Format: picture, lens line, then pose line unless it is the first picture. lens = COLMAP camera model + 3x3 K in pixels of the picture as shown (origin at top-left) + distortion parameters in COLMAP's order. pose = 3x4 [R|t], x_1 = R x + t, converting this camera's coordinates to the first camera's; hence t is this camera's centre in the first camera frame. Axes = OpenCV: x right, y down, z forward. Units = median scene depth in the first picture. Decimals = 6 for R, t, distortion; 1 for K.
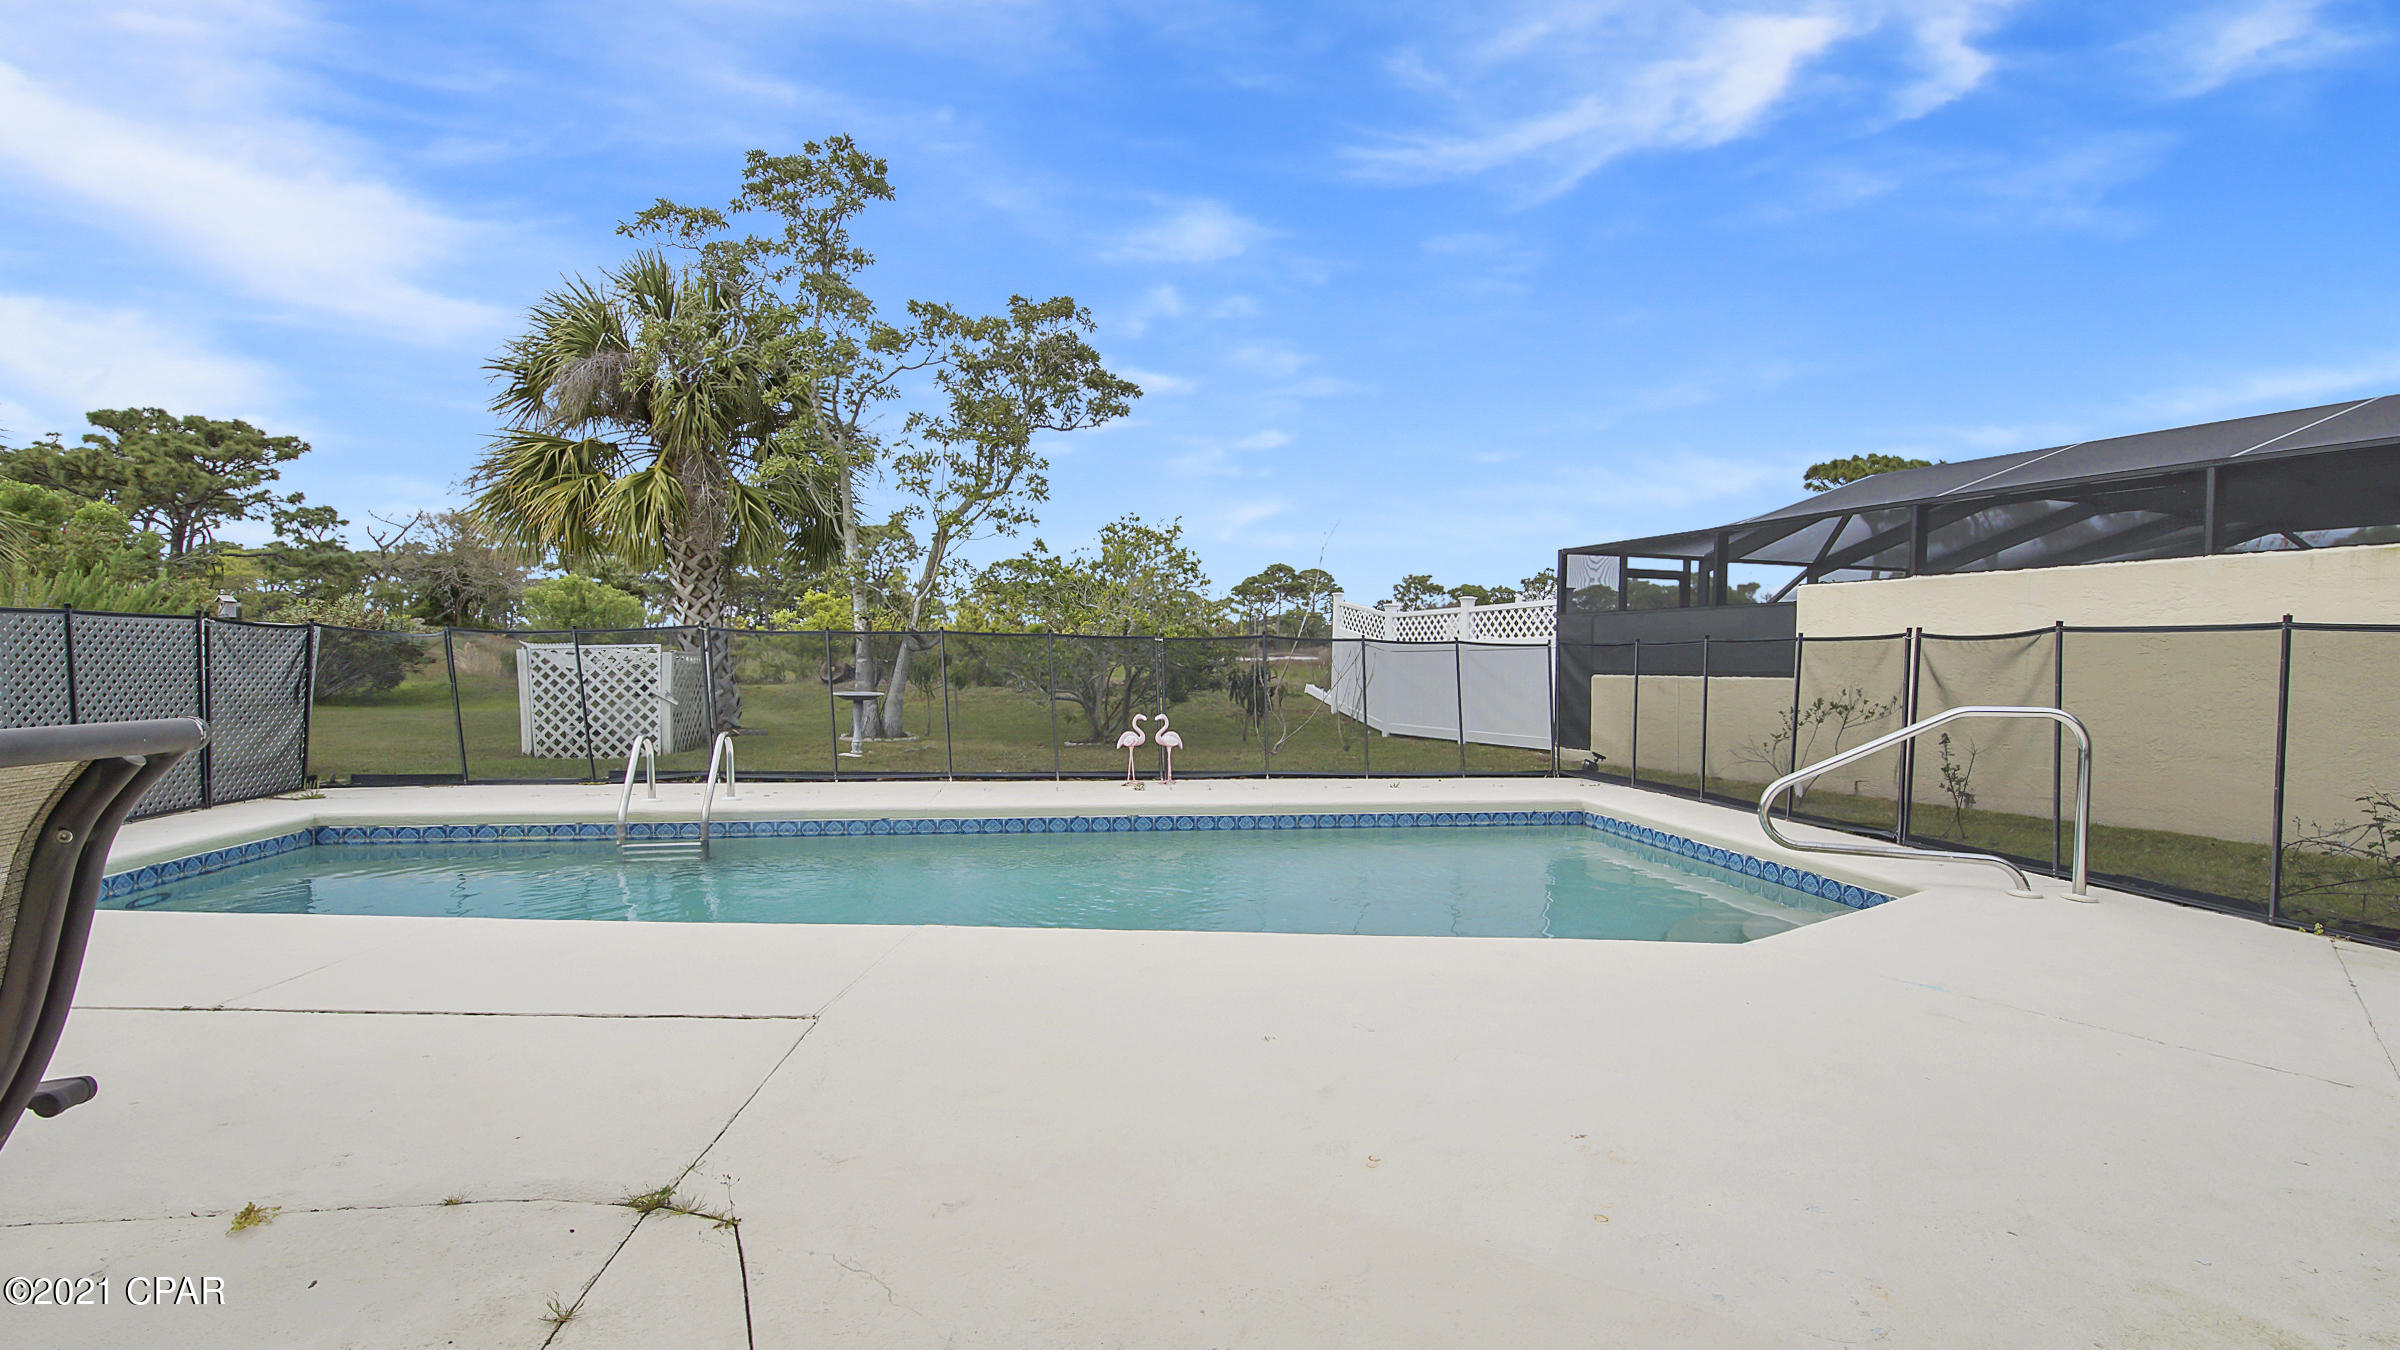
lens RADIAL K [[1054.4, 0, 1187.8], [0, 1054.4, 691.2], [0, 0, 1]] dist [0.020215, -0.008353]
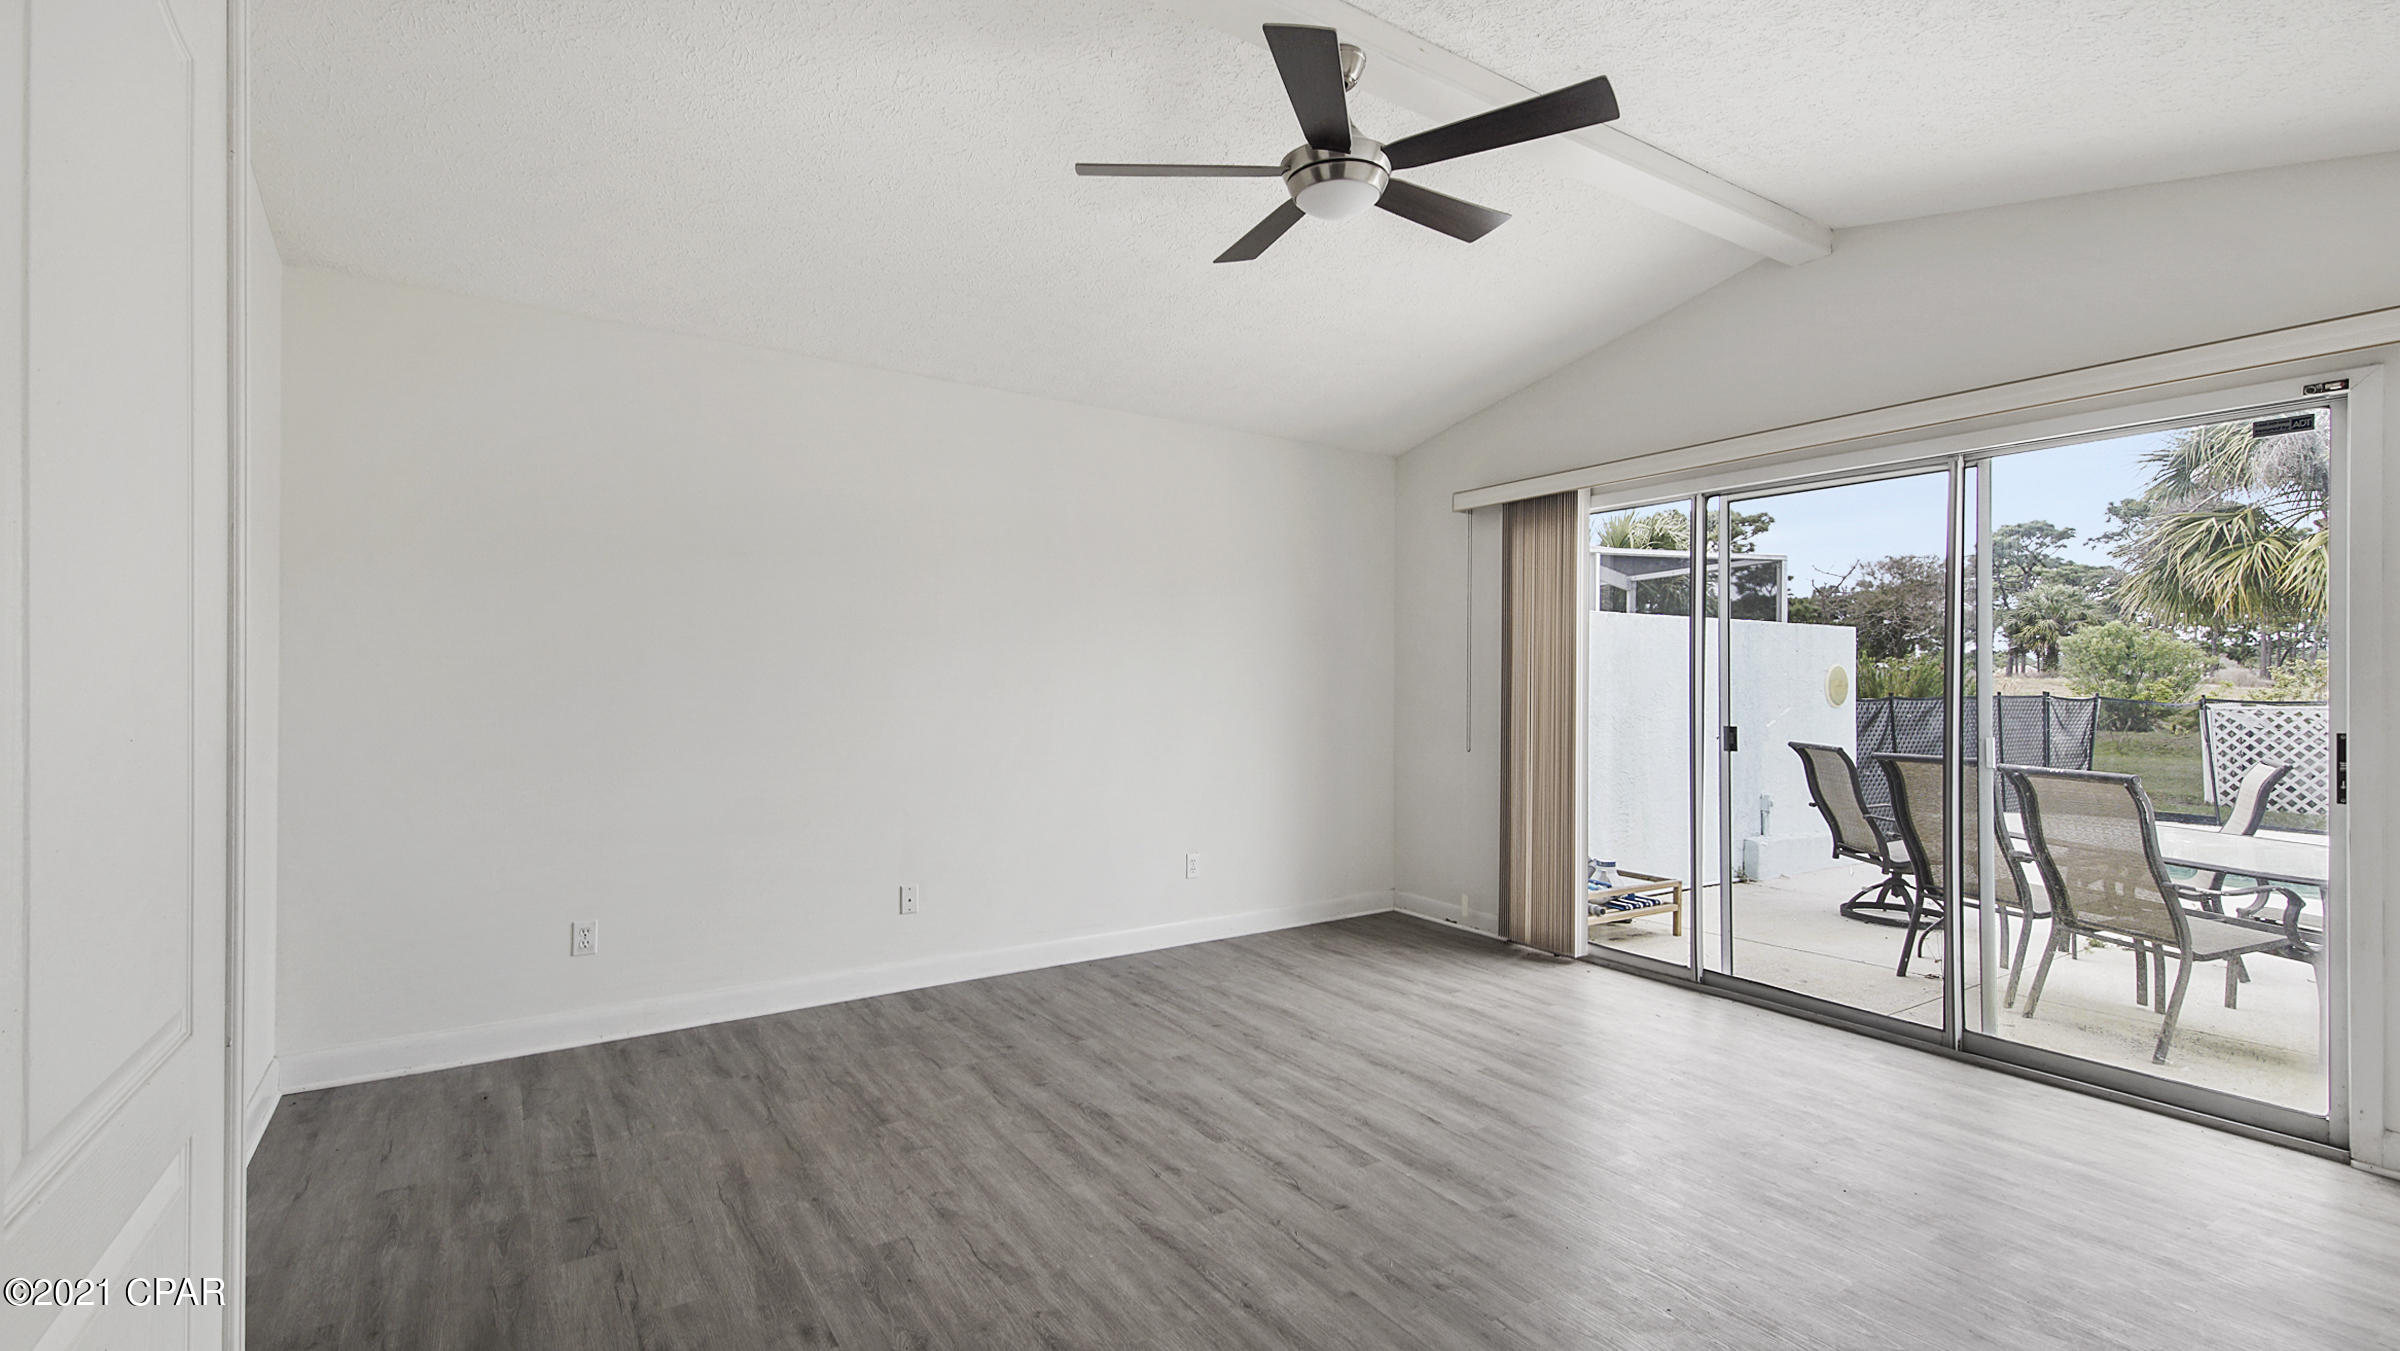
lens RADIAL K [[1054.4, 0, 1146.5], [0, 1054.4, 682.9], [0, 0, 1]] dist [0.020215, -0.008353]
pose [[0.385886, -0.008196, -0.922510, -0.019370], [-0.027359, 0.999419, -0.020324, -0.013854], [0.922141, 0.033081, 0.385438, -0.460470]]
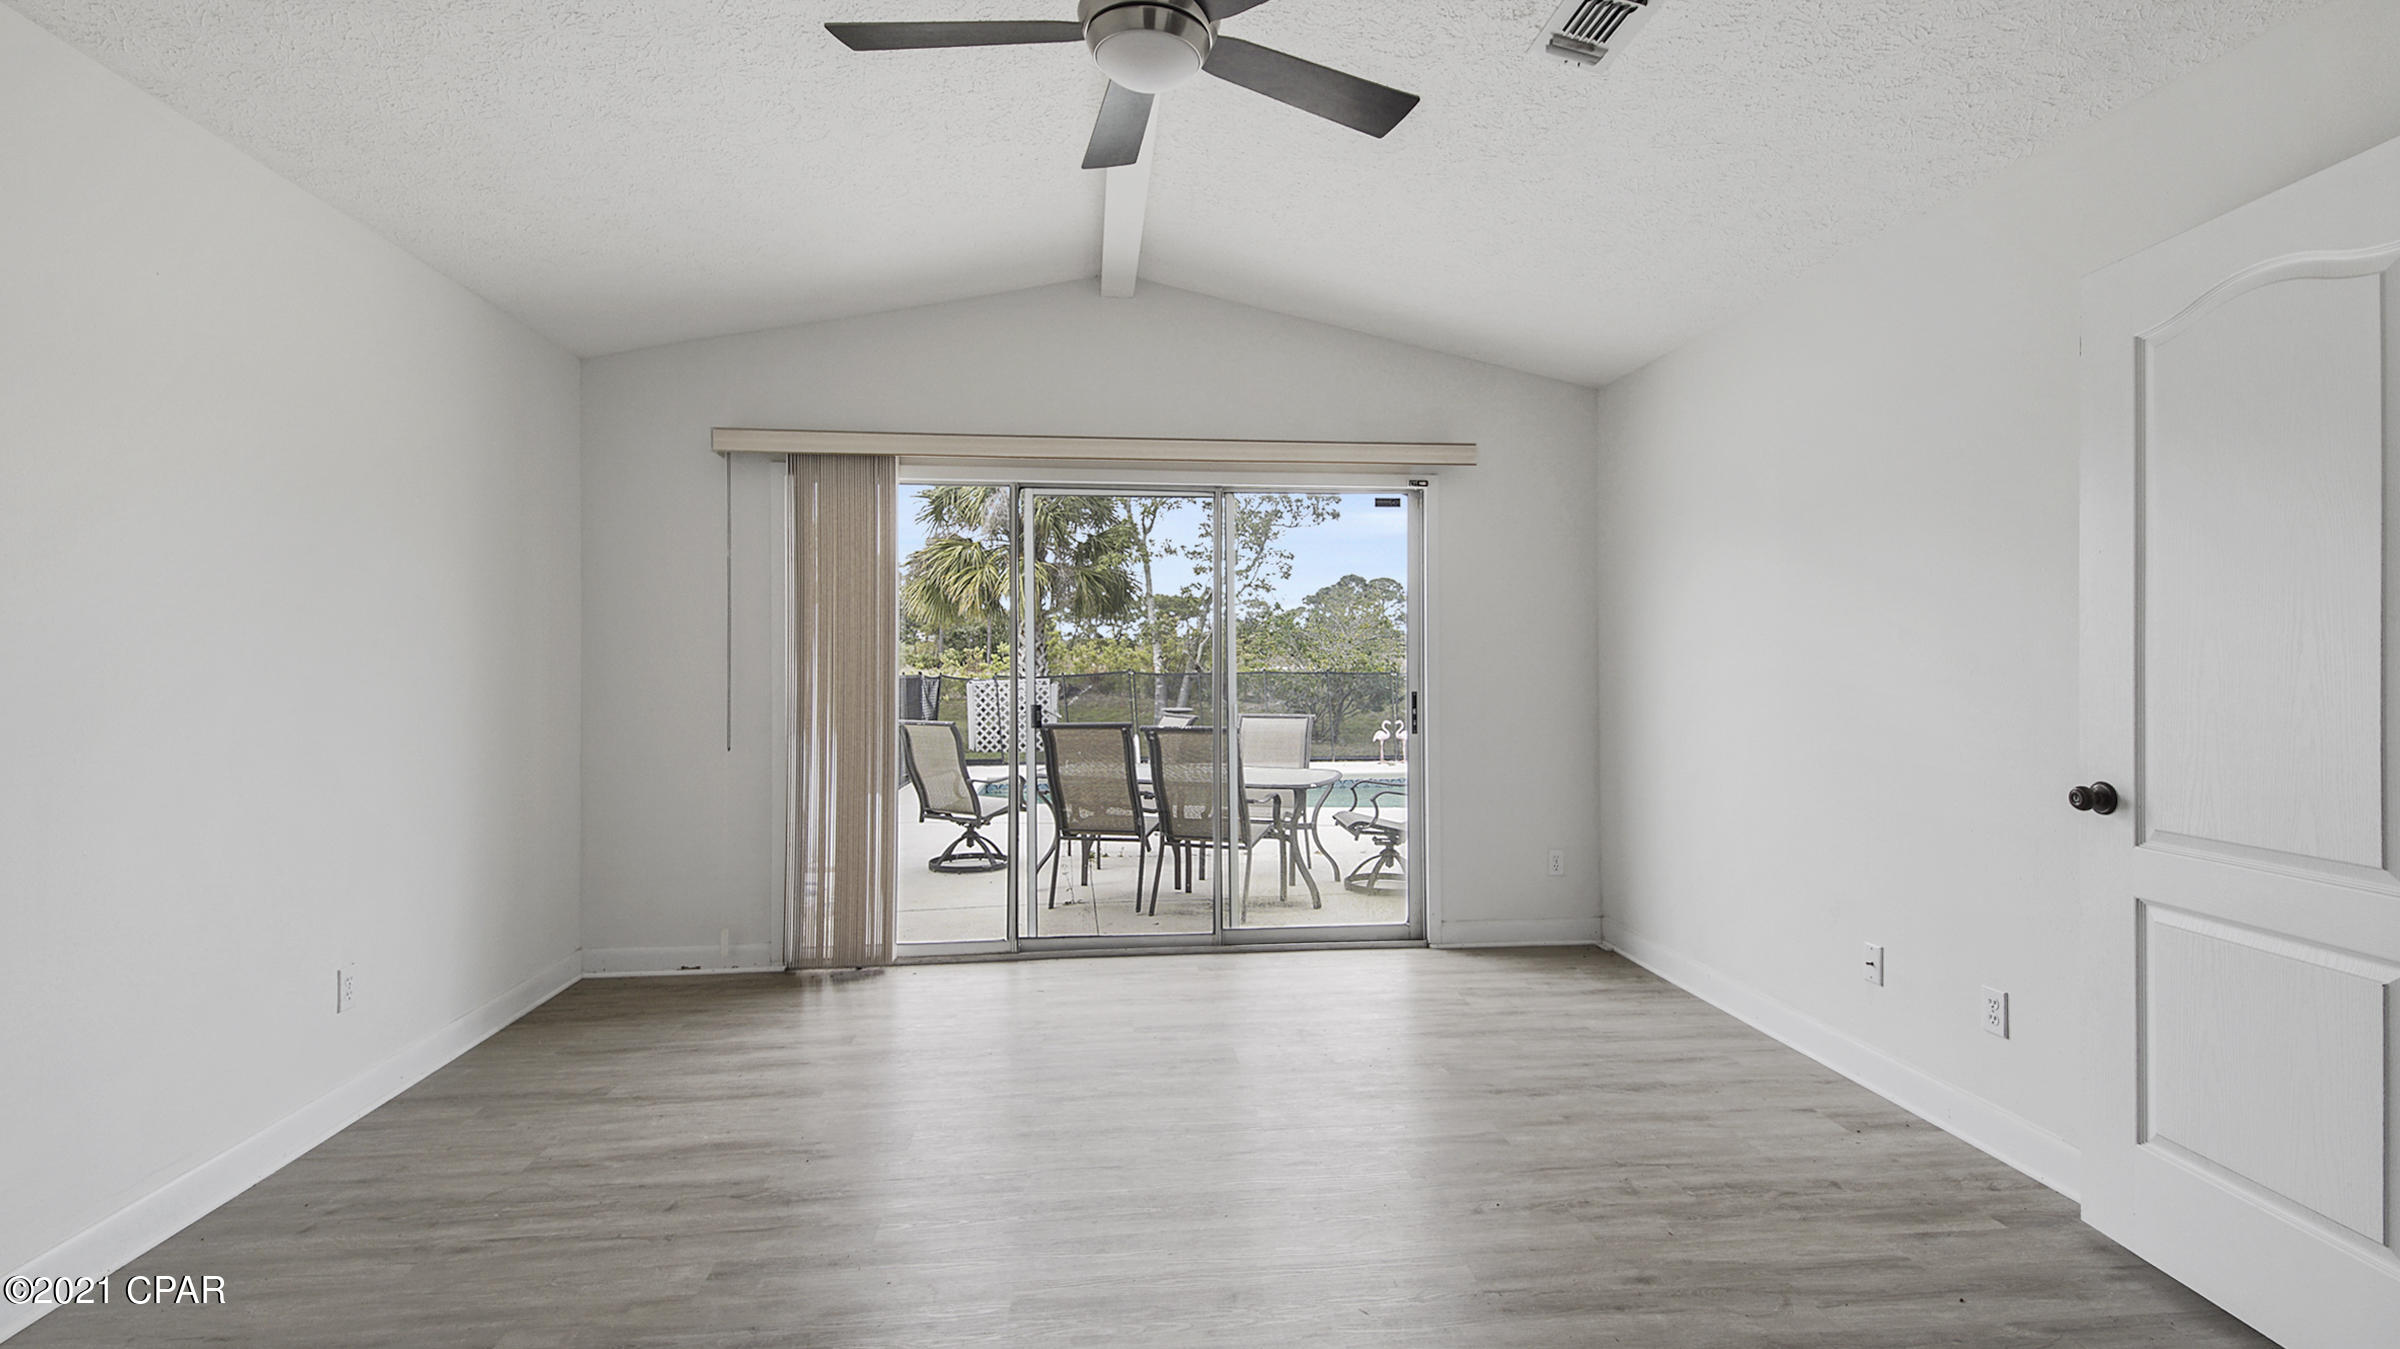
lens RADIAL K [[1054.4, 0, 1213.3], [0, 1054.4, 660.7], [0, 0, 1]] dist [0.020215, -0.008353]
pose [[0.999297, -0.015560, -0.034115, -0.203436], [0.014348, 0.999267, -0.035484, -0.013366], [0.034643, 0.034969, 0.998788, -0.520869]]
